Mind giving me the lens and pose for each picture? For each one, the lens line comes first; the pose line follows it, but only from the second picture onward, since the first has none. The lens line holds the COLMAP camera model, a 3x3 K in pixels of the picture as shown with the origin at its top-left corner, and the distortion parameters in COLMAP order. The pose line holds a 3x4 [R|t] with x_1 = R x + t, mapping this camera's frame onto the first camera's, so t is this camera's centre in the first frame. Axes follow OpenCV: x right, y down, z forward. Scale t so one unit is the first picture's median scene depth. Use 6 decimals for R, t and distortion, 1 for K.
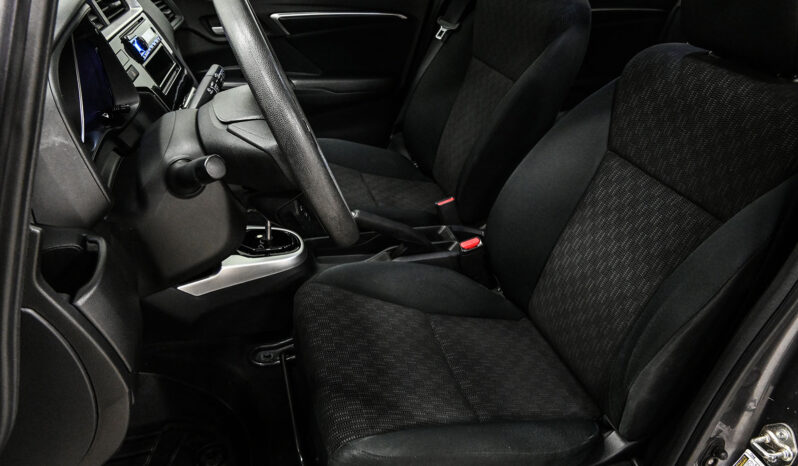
lens RADIAL K [[596.5, 0, 396.0], [0, 596.5, 235.4], [0, 0, 1]] dist [0.005528, -0.009383]
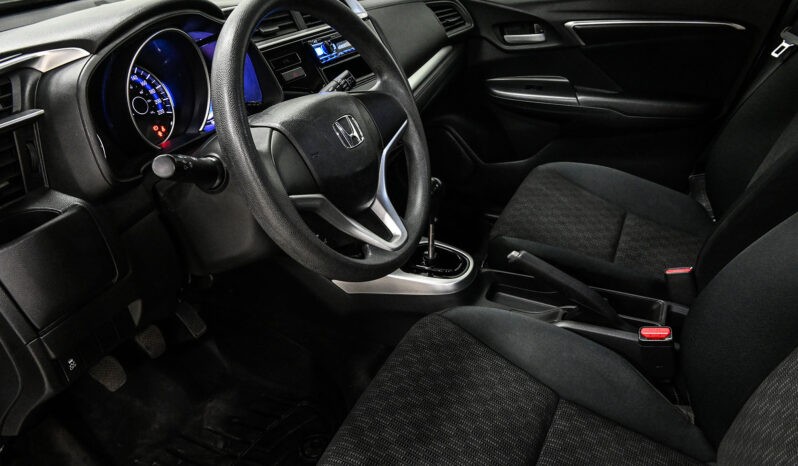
lens RADIAL K [[596.5, 0, 400.9], [0, 596.5, 233.1], [0, 0, 1]] dist [0.005528, -0.009383]
pose [[0.751290, 0.225364, -0.620302, 0.242186], [-0.236605, 0.969387, 0.065622, -0.060497], [0.616102, 0.097465, 0.781613, 0.169176]]
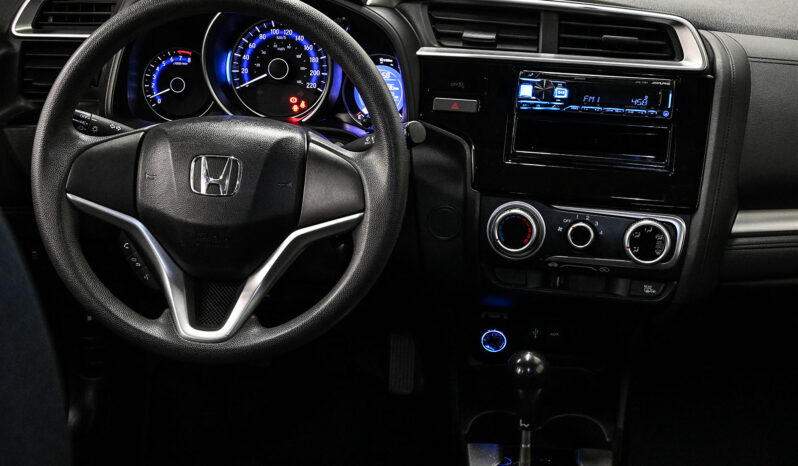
lens RADIAL K [[1141.1, 0, 391.9], [0, 1141.1, 246.1], [0, 0, 1]] dist [0.004148, 0.000000]
pose [[-0.363092, 0.338451, -0.868110, 0.471955], [-0.478071, 0.732036, 0.485356, -0.433459], [0.799757, 0.591247, -0.103993, 0.655641]]
